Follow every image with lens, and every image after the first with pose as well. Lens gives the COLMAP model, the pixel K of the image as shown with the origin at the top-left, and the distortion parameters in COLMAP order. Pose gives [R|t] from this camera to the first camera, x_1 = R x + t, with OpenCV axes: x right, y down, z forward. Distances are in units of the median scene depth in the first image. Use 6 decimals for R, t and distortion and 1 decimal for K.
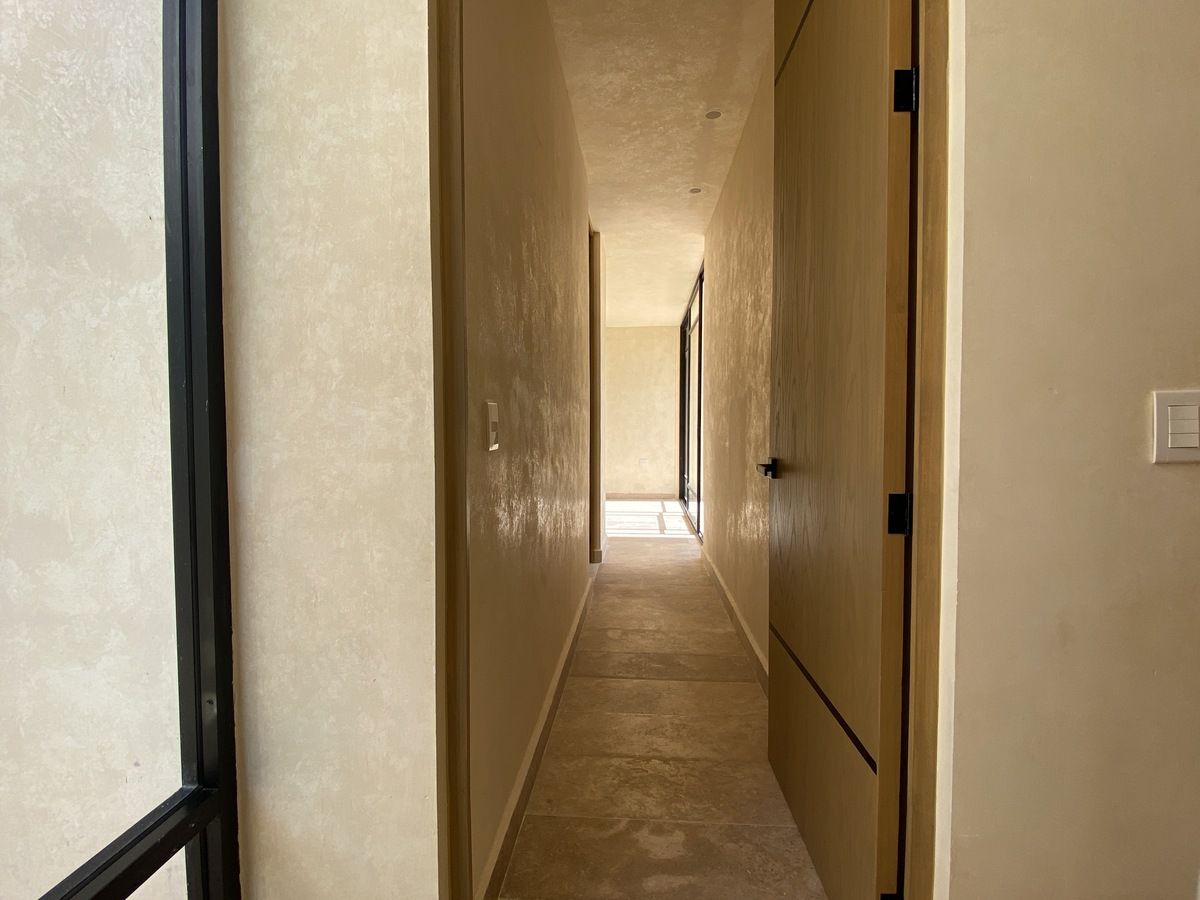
lens RADIAL K [[569.8, 0, 600.3], [0, 569.8, 447.1], [0, 0, 1]] dist [0.031900, -0.025002]
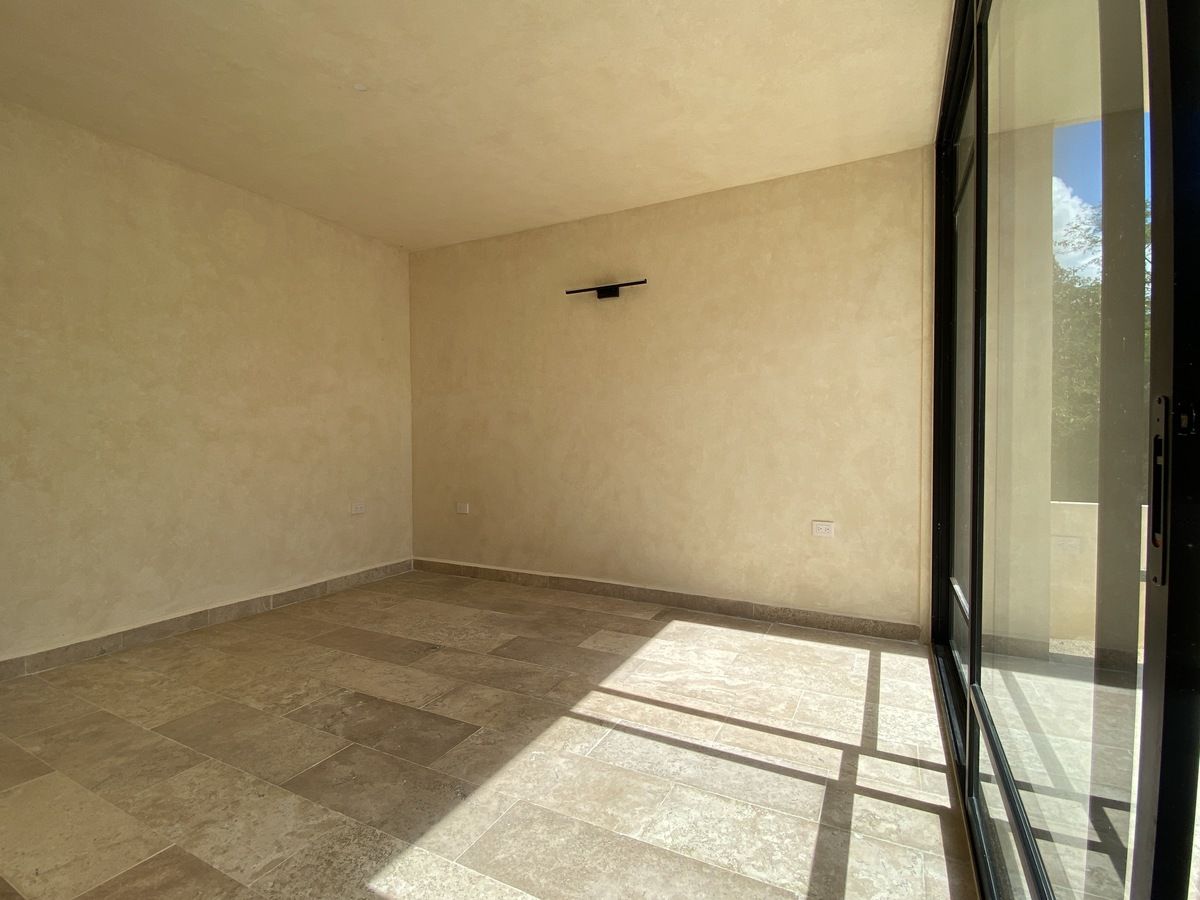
lens RADIAL K [[569.8, 0, 600.7], [0, 569.8, 445.8], [0, 0, 1]] dist [0.031900, -0.025002]
pose [[0.925036, 0.010627, -0.379732, 0.084777], [-0.015739, 0.999822, -0.010359, -0.021812], [0.379554, 0.015559, 0.925039, 0.602103]]
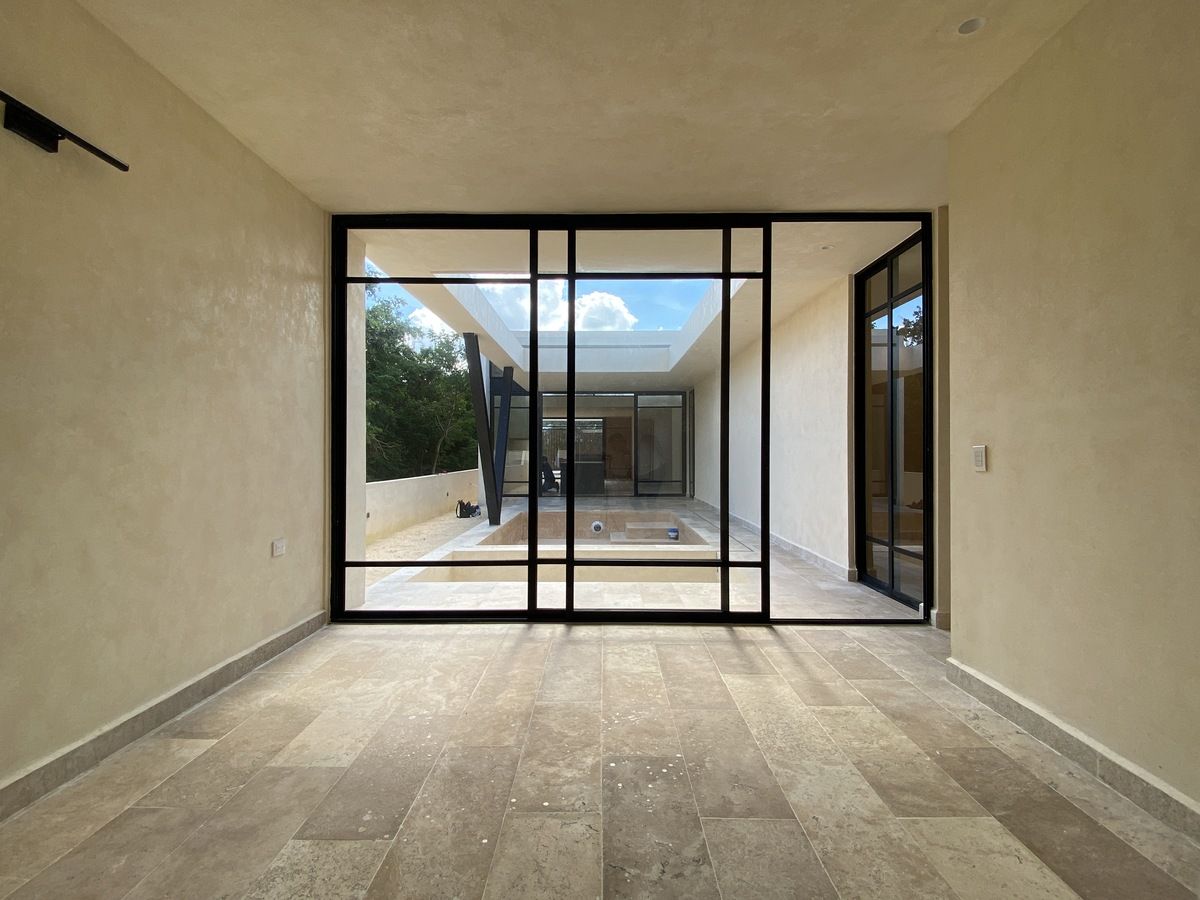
lens RADIAL K [[569.8, 0, 594.1], [0, 569.8, 449.2], [0, 0, 1]] dist [0.031900, -0.025002]
pose [[-0.068340, 0.015011, 0.997549, -0.291839], [0.026673, 0.999557, -0.013213, -0.025093], [-0.997305, 0.025705, -0.068710, 0.830031]]
